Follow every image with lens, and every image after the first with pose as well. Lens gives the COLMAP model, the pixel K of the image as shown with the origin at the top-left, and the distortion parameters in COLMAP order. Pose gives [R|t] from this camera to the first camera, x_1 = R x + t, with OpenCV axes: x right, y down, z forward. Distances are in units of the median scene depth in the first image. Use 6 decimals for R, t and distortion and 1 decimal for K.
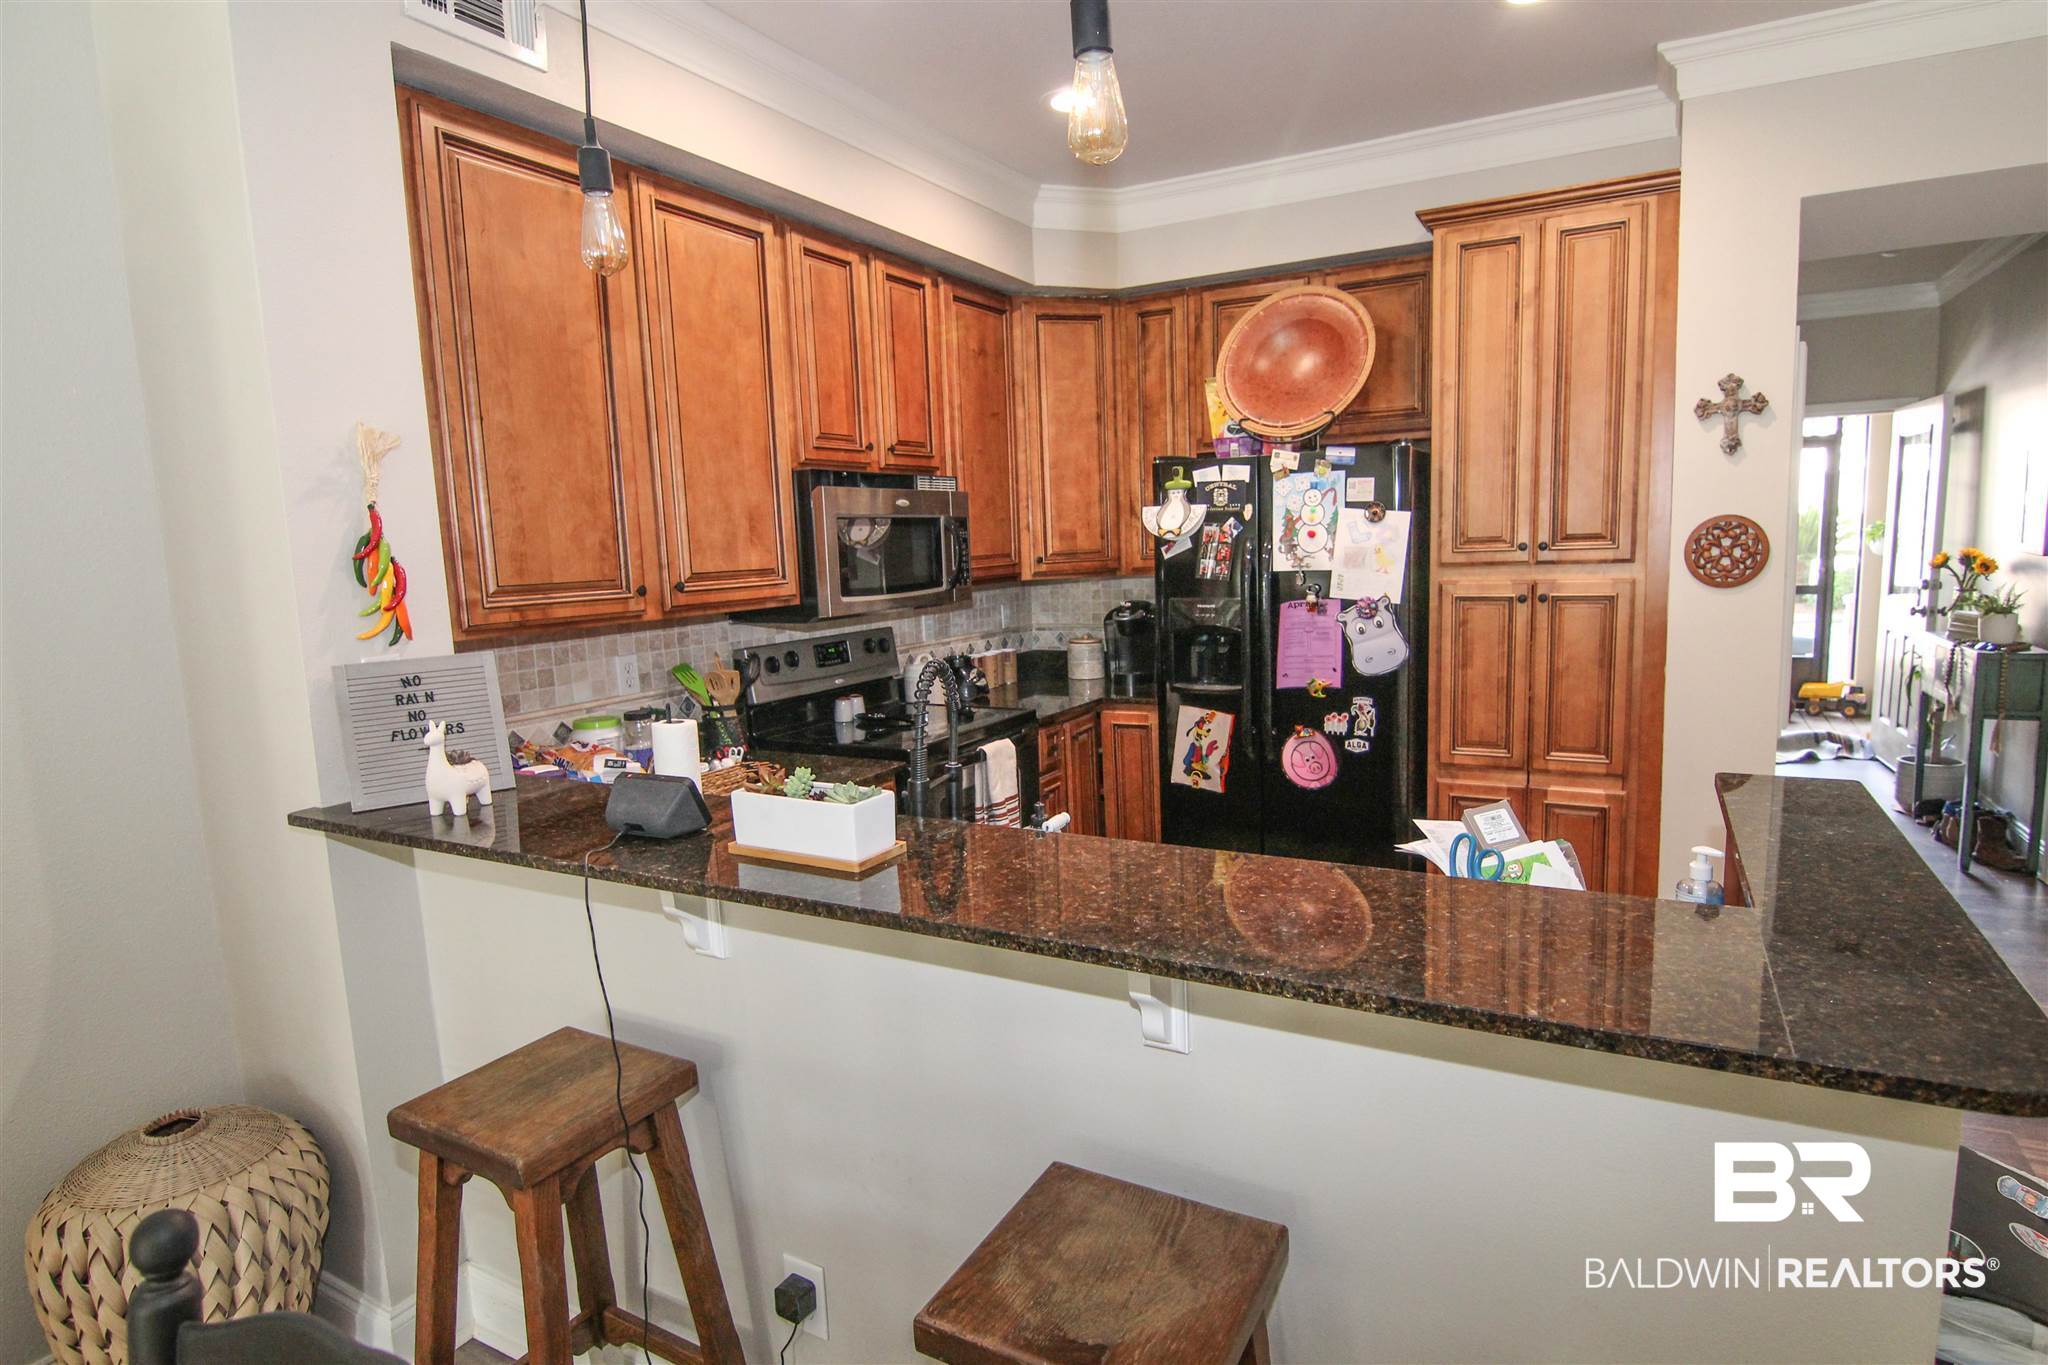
lens RADIAL K [[1088.5, 0, 1028.8], [0, 1088.5, 692.7], [0, 0, 1]] dist [-0.015526, -0.001300]
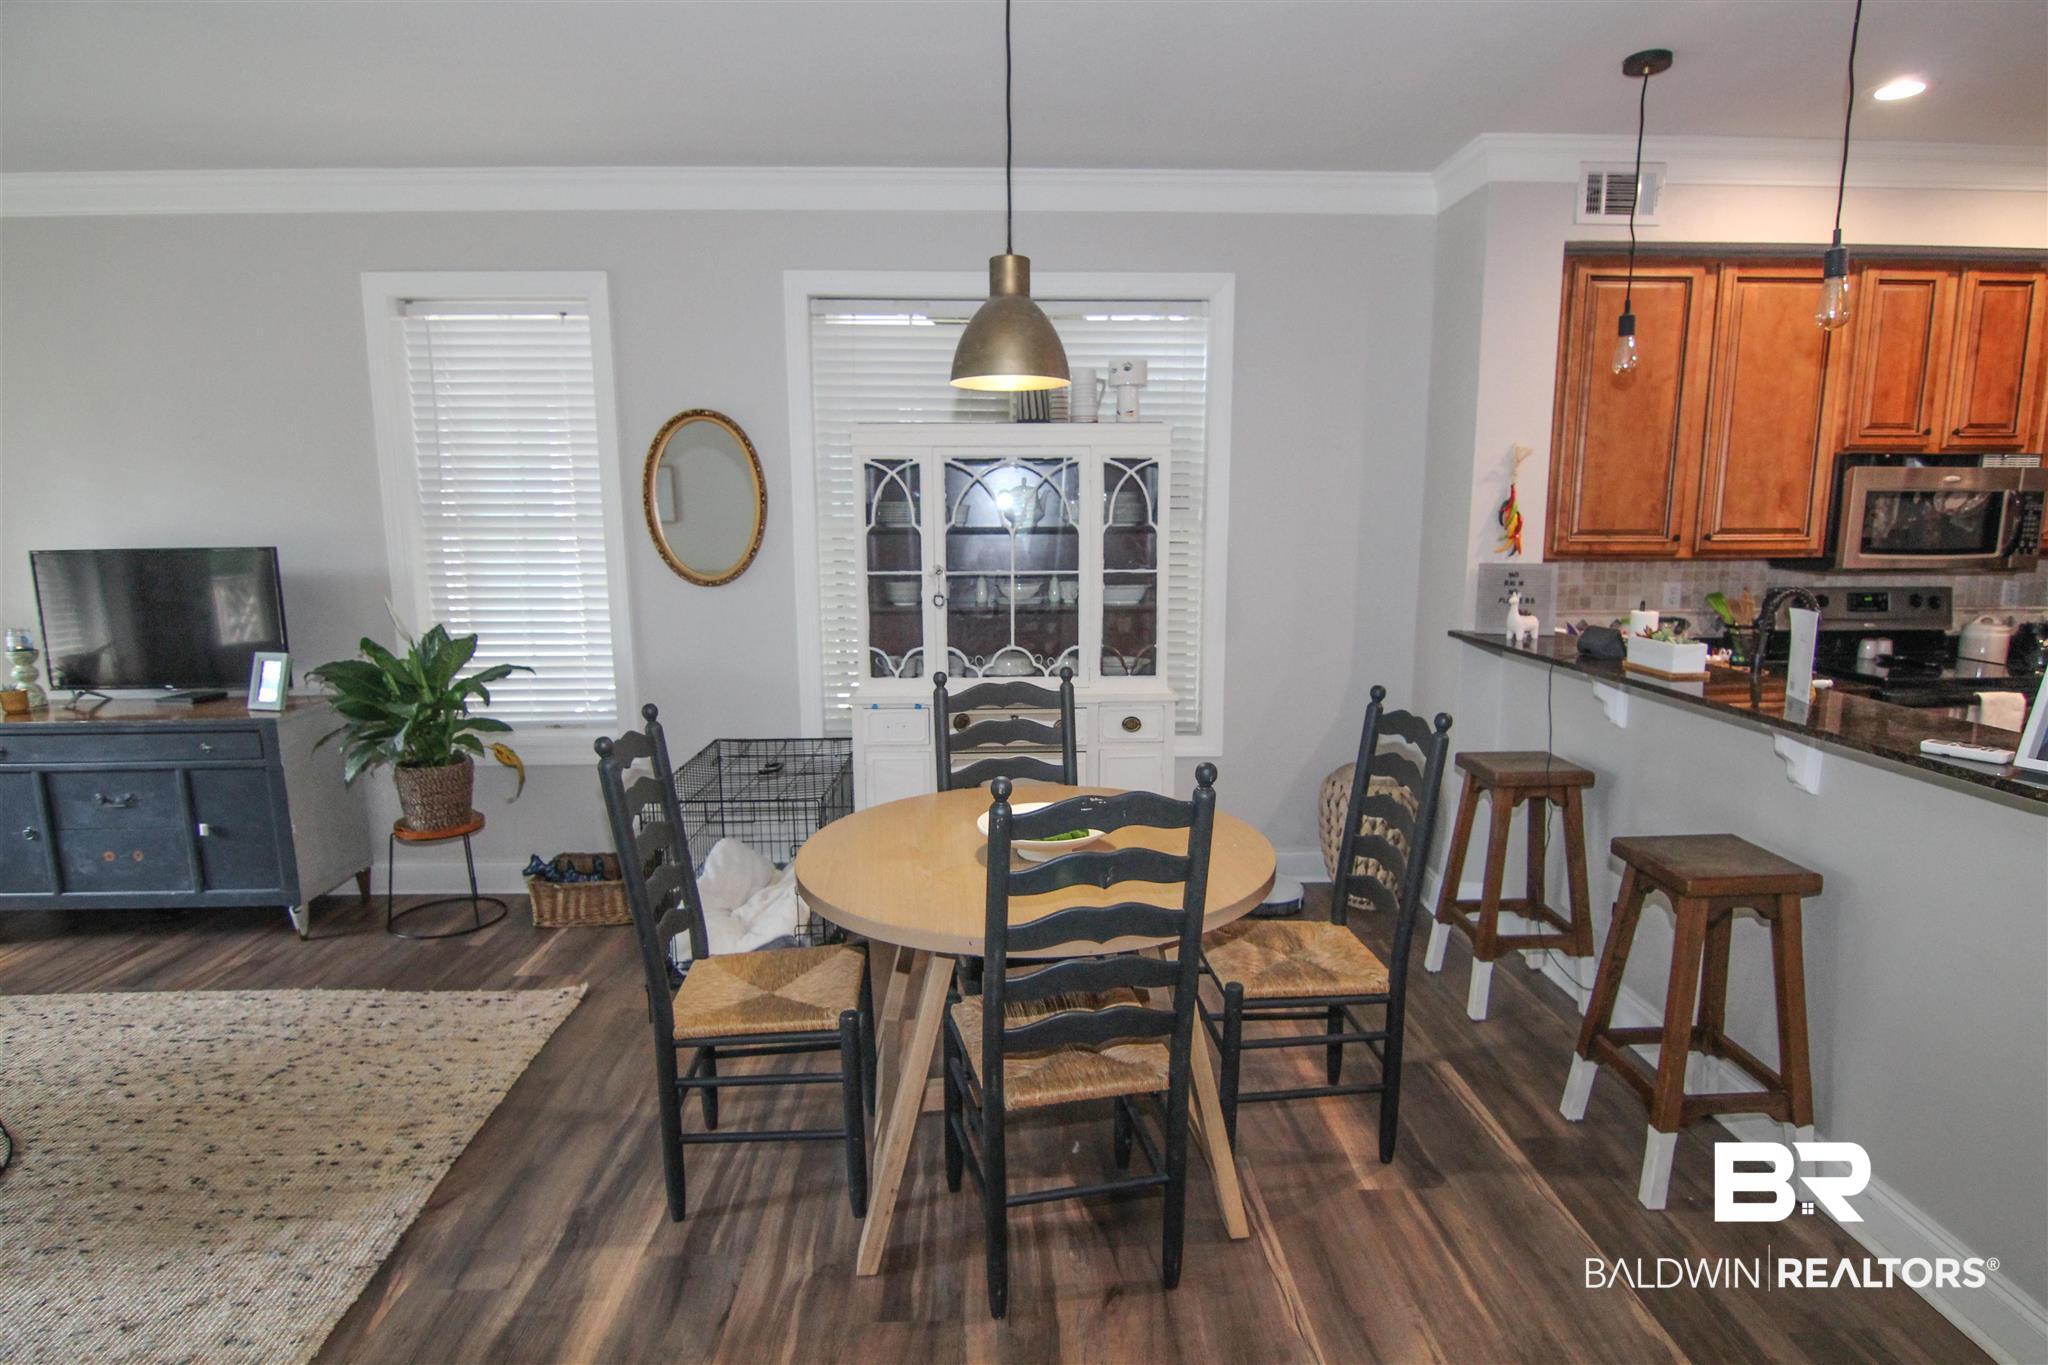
lens RADIAL K [[1052.2, 0, 1029.3], [0, 1052.2, 687.9], [0, 0, 1]] dist [-0.021702, -0.001452]
pose [[0.505486, 0.175758, -0.844744, 0.358360], [-0.132063, 0.983258, 0.125552, 0.039355], [0.852668, 0.048095, 0.520235, -0.419632]]
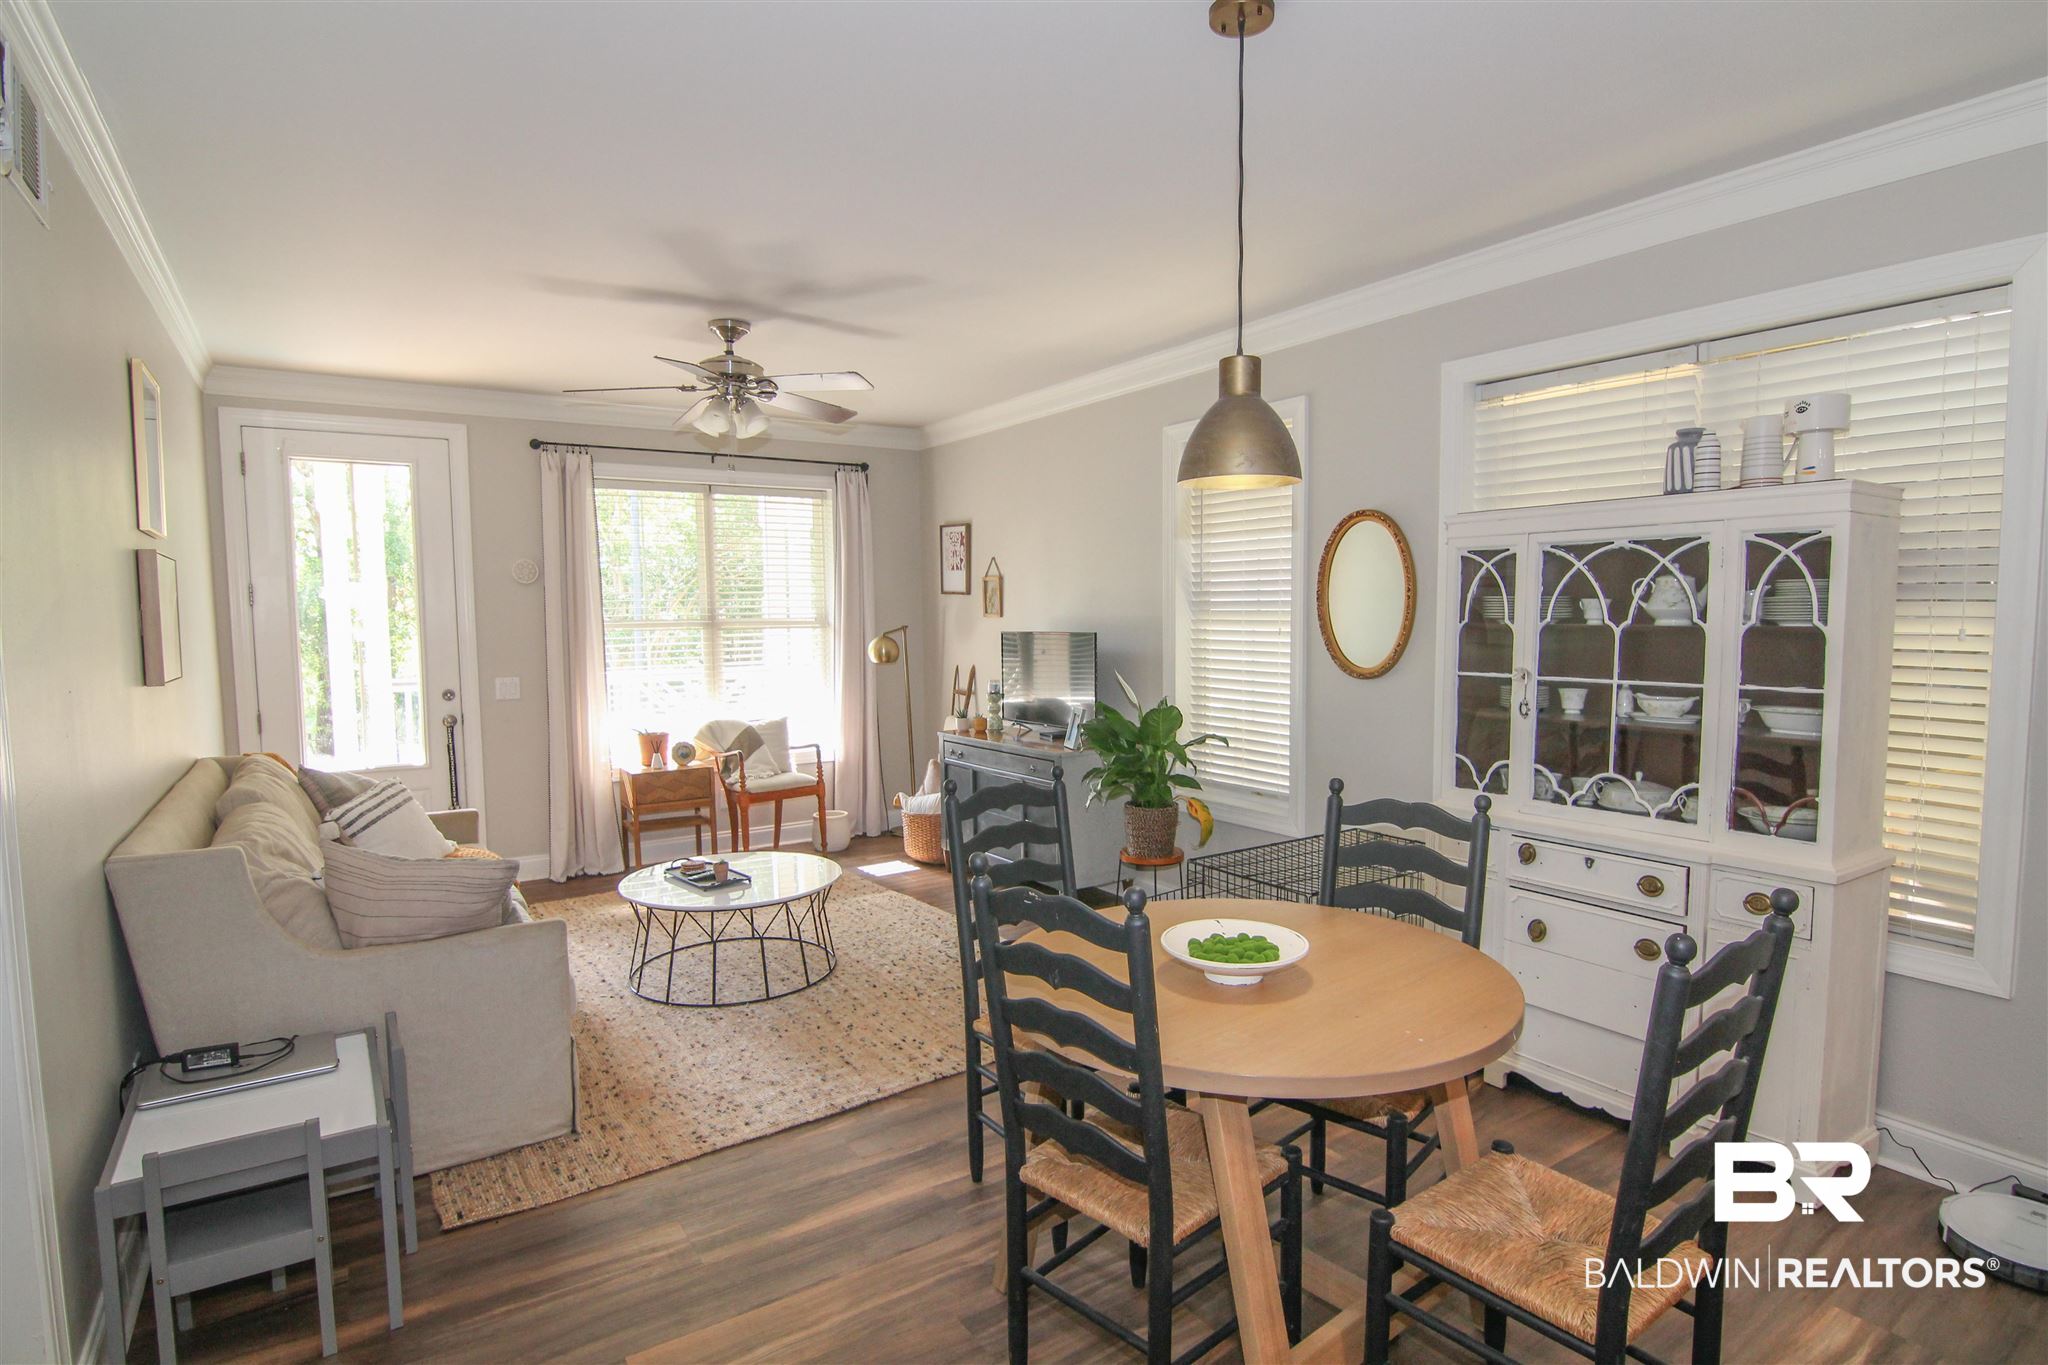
lens RADIAL K [[1052.2, 0, 1029.3], [0, 1052.2, 687.9], [0, 0, 1]] dist [-0.021702, -0.001452]
pose [[-0.464475, 0.107648, -0.879019, 0.405188], [-0.093197, 0.981131, 0.169399, -0.037935], [0.880668, 0.160604, -0.445679, 0.096050]]
